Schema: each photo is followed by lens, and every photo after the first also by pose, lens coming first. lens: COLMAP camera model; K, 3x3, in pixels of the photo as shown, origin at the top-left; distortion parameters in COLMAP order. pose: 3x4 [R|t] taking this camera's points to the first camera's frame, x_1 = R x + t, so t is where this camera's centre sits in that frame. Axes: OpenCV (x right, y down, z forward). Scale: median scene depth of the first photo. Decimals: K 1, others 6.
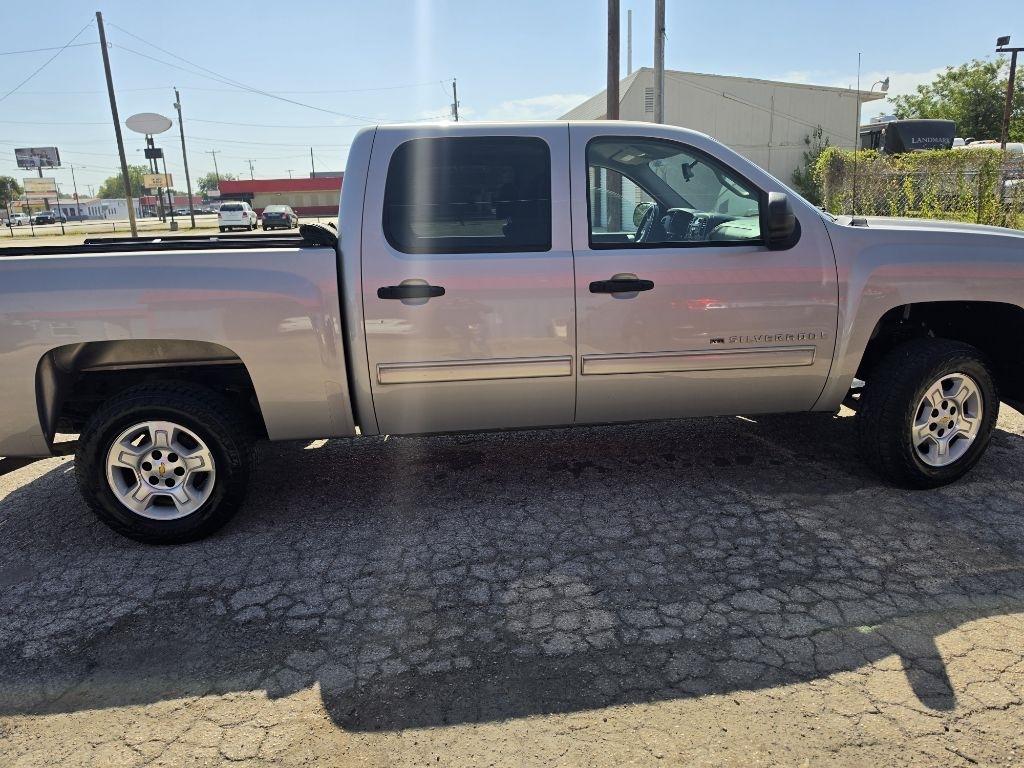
lens RADIAL K [[733.0, 0, 513.2], [0, 733.0, 380.1], [0, 0, 1]] dist [0.021238, -0.026018]
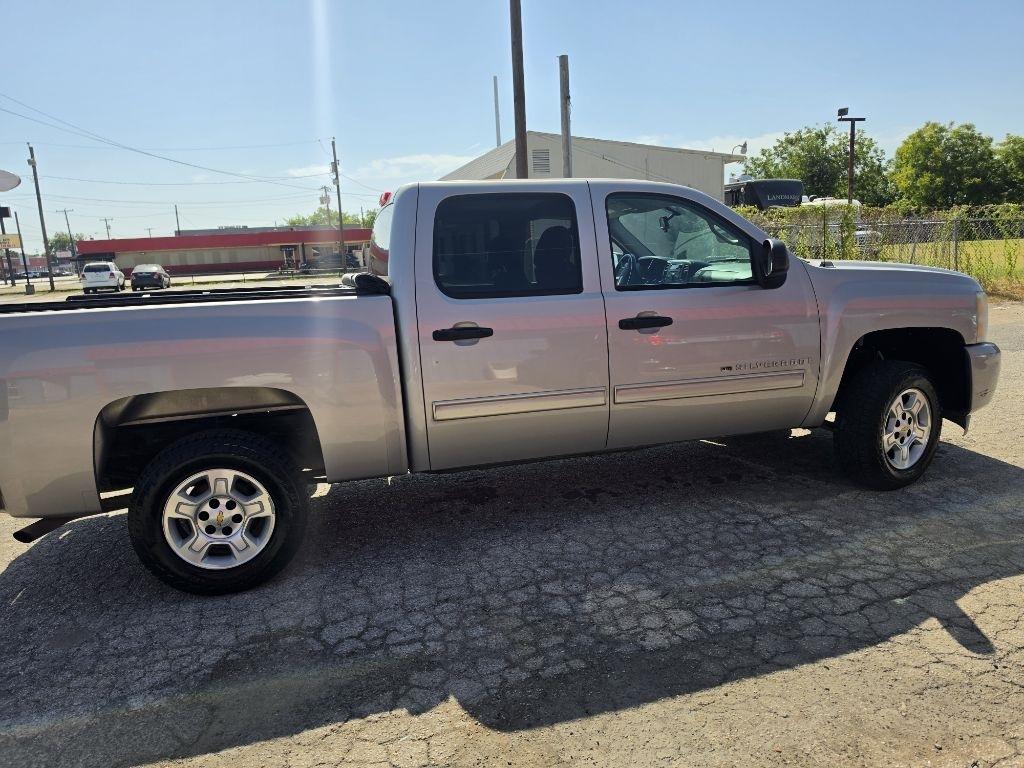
lens RADIAL K [[733.0, 0, 519.5], [0, 733.0, 380.9], [0, 0, 1]] dist [0.021238, -0.026018]
pose [[0.984790, -0.042778, 0.168399, -0.235400], [0.054661, 0.996283, -0.066570, 0.024620], [-0.164925, 0.074762, 0.983469, -0.066434]]
